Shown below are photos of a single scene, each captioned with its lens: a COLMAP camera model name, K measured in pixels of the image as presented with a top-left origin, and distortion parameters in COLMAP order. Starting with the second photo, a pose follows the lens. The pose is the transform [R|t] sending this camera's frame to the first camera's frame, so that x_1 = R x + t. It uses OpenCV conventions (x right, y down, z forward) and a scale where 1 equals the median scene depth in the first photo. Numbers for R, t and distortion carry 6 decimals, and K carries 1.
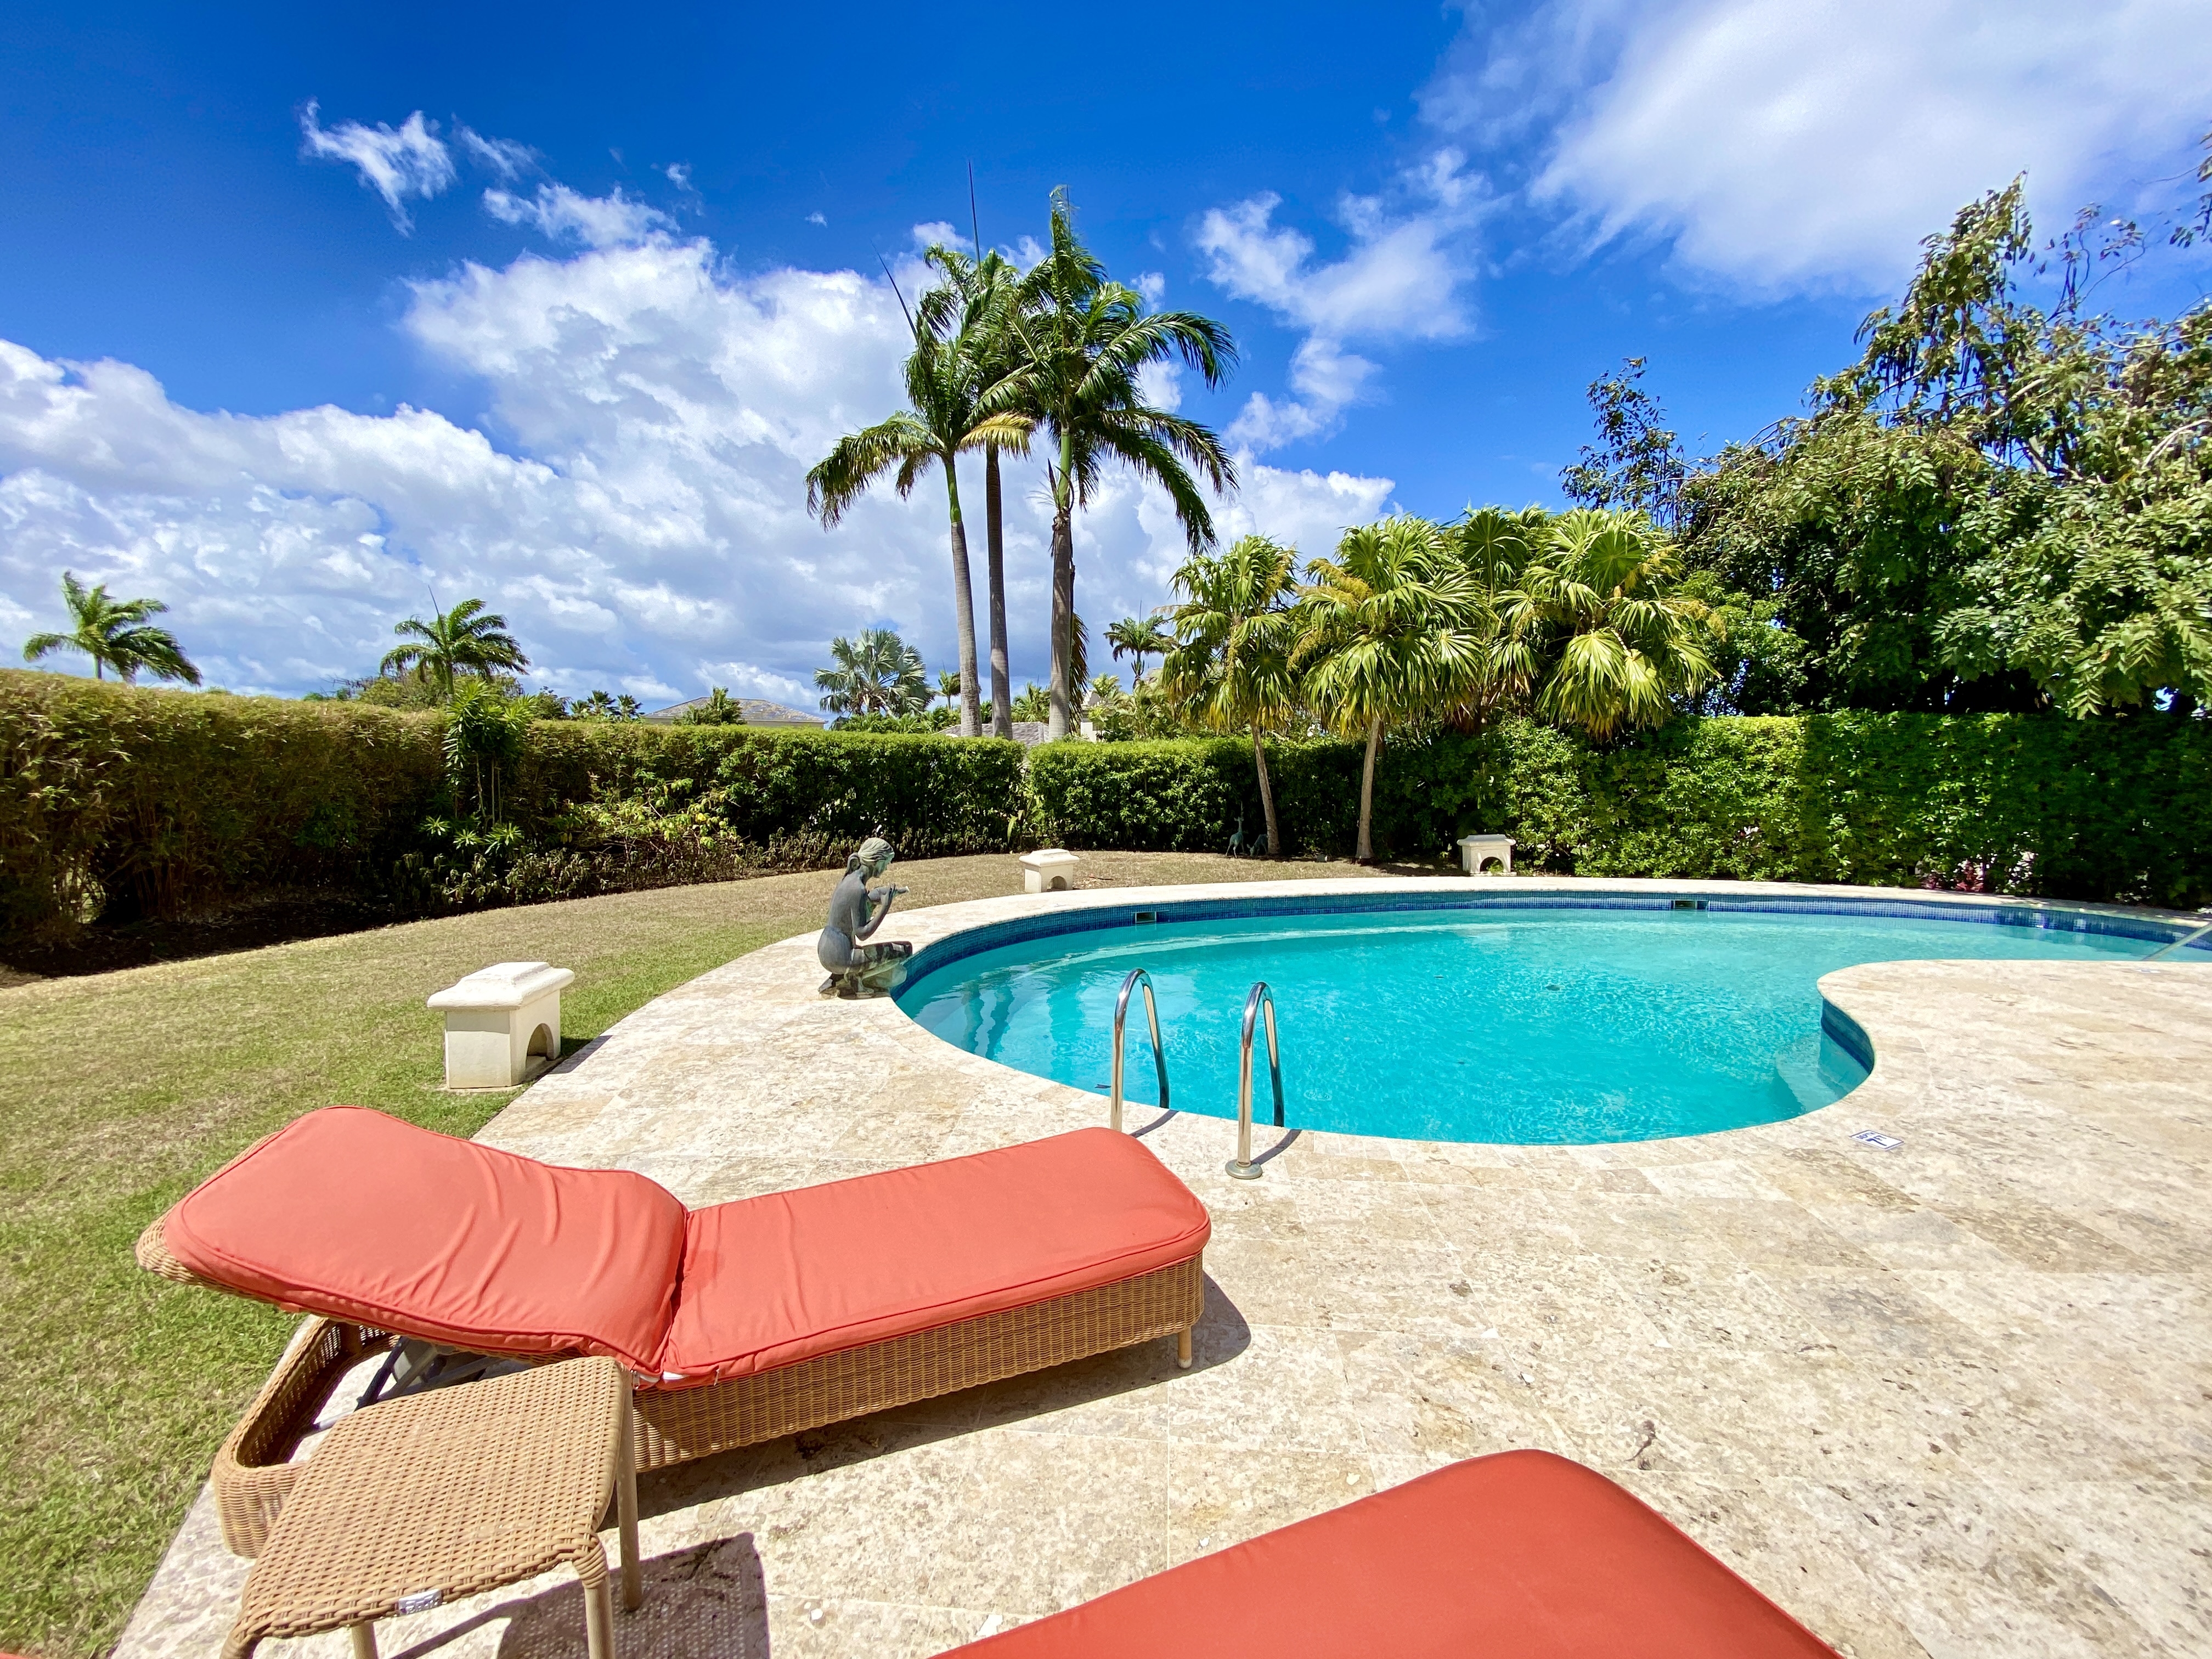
lens RADIAL K [[900.6, 0, 1098.1], [0, 900.6, 856.9], [0, 0, 1]] dist [0.029679, -0.023905]
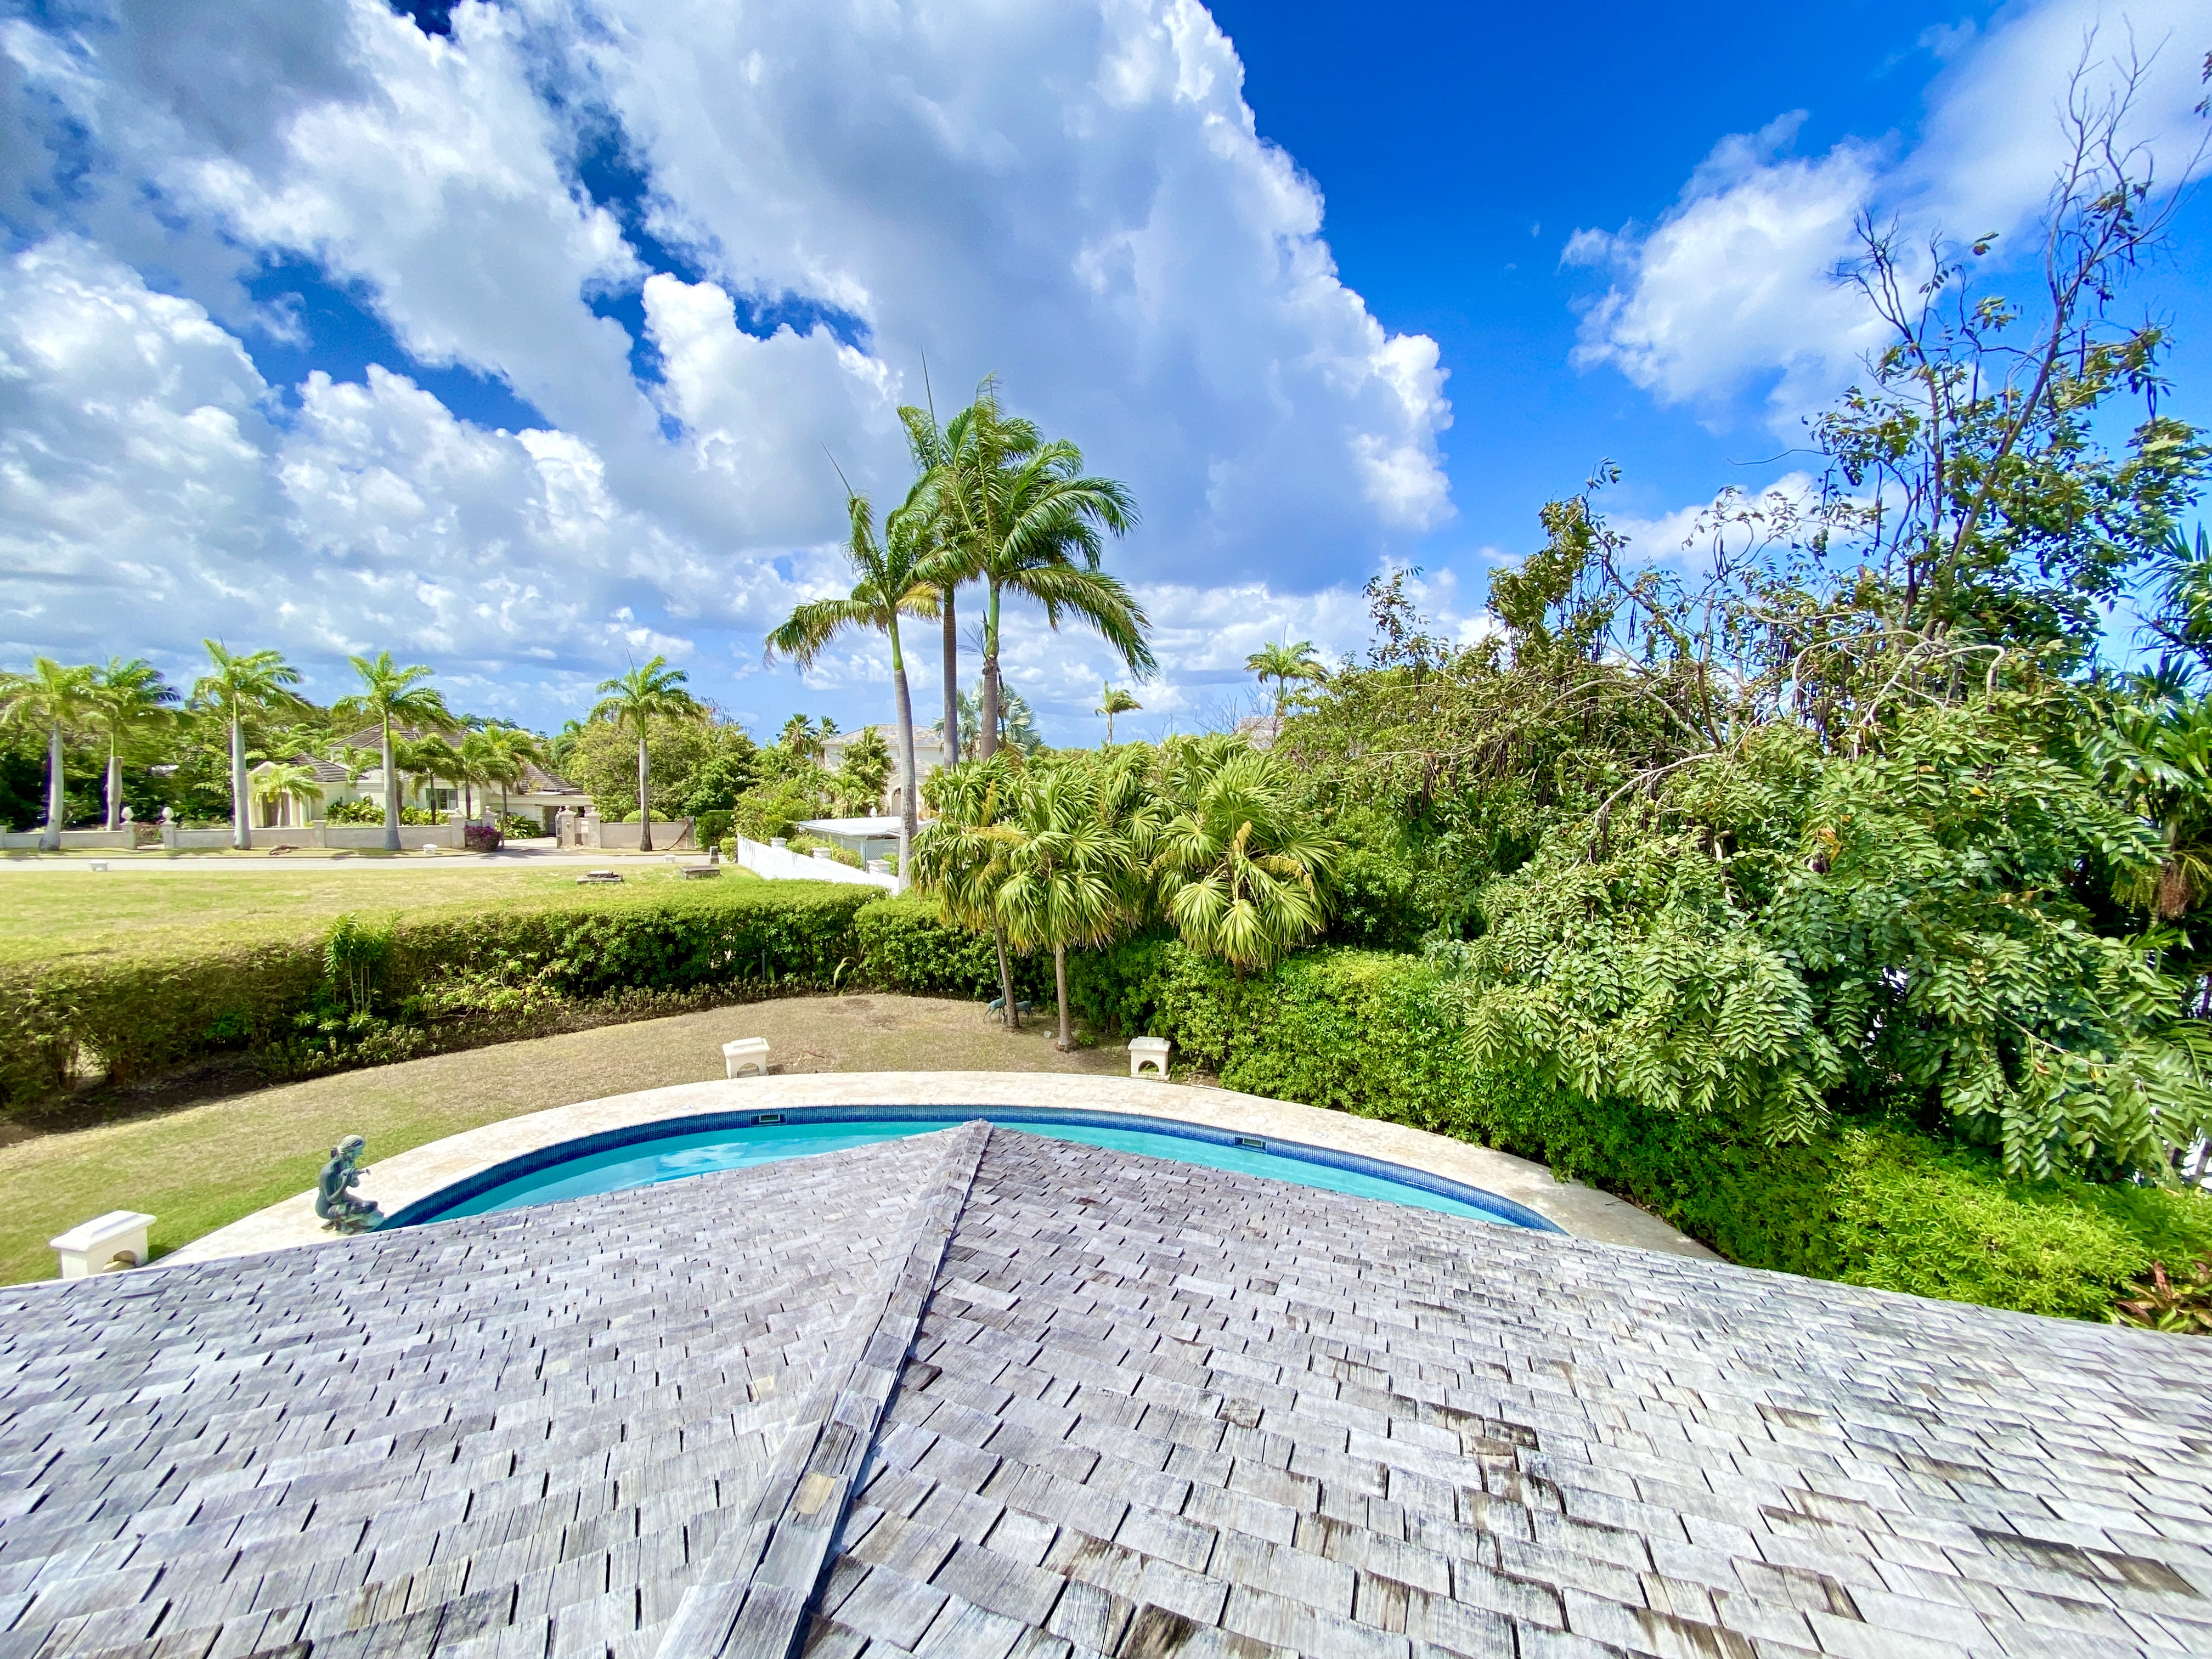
lens RADIAL K [[900.6, 0, 1098.1], [0, 900.6, 856.9], [0, 0, 1]] dist [0.029679, -0.023905]
pose [[0.972112, 0.044823, -0.230195, 0.623366], [-0.042587, 0.998985, 0.014677, -0.267963], [0.230619, -0.004464, 0.973034, -0.110569]]
